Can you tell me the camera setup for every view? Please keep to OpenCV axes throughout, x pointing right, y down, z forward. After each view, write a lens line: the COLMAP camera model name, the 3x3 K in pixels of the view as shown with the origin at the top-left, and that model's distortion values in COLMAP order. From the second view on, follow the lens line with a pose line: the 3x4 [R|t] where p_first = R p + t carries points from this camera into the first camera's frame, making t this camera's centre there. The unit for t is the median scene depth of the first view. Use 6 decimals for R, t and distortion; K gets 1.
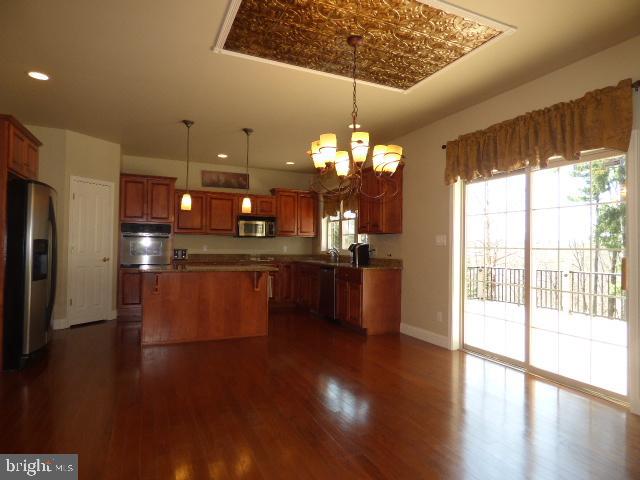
lens RADIAL K [[389.2, 0, 320.0], [0, 389.2, 240.0], [0, 0, 1]] dist [-0.002237, -0.003535]
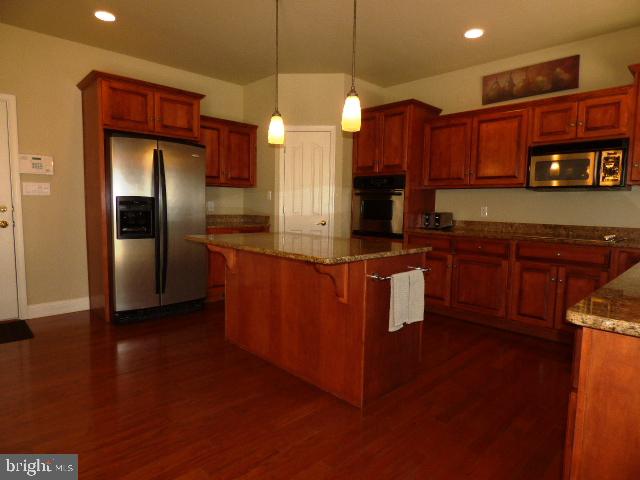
lens RADIAL K [[389.2, 0, 320.0], [0, 389.2, 240.0], [0, 0, 1]] dist [-0.002237, -0.003535]
pose [[0.356780, 0.076905, -0.931017, 0.168017], [0.007415, 0.996341, 0.085142, 0.012542], [0.934159, -0.037280, 0.354905, 0.556655]]
